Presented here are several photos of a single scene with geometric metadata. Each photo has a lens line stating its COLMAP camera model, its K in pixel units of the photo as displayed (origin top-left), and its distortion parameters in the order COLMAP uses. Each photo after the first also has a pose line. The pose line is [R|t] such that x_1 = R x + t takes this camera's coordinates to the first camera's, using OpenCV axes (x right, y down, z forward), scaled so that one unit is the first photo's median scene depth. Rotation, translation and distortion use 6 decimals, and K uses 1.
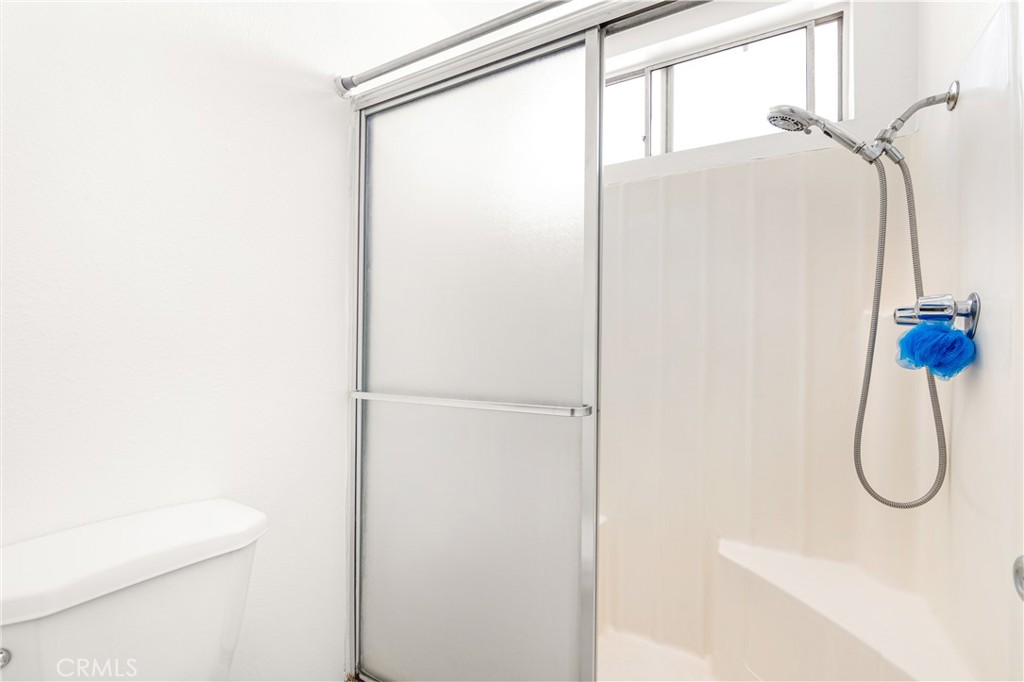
lens RADIAL K [[461.9, 0, 510.6], [0, 461.9, 351.5], [0, 0, 1]] dist [0.001168, 0.000039]
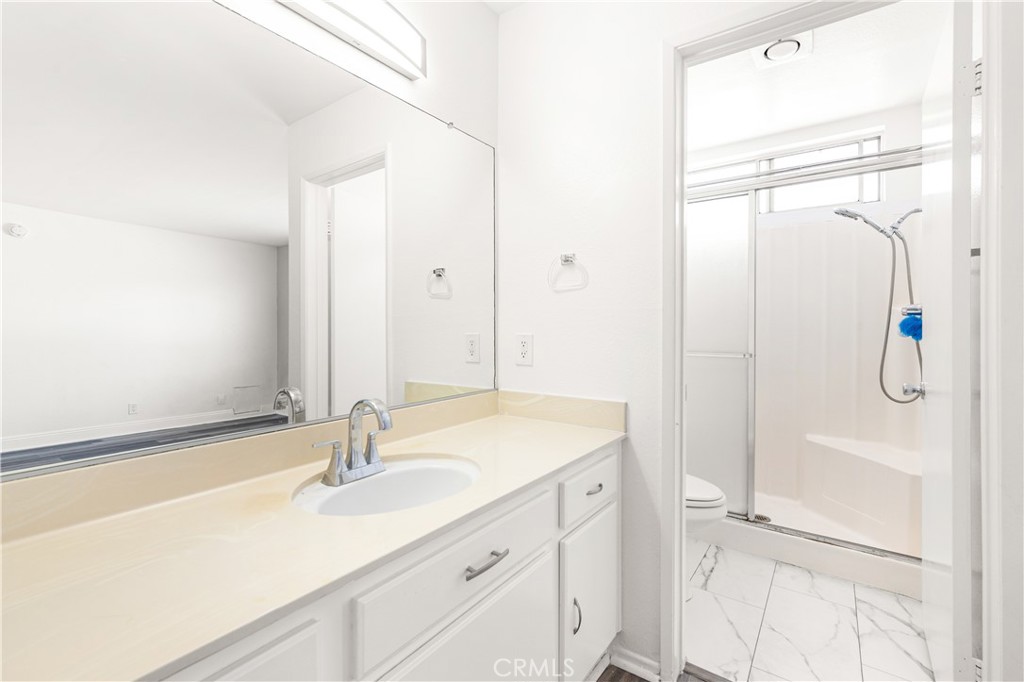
lens RADIAL K [[449.2, 0, 512.7], [0, 449.2, 329.9], [0, 0, 1]] dist [-0.000700, 0.000015]
pose [[0.992964, -0.007187, -0.118202, -0.664617], [0.007991, 0.999948, 0.006331, -0.021141], [0.118151, -0.007231, 0.992969, -1.216987]]
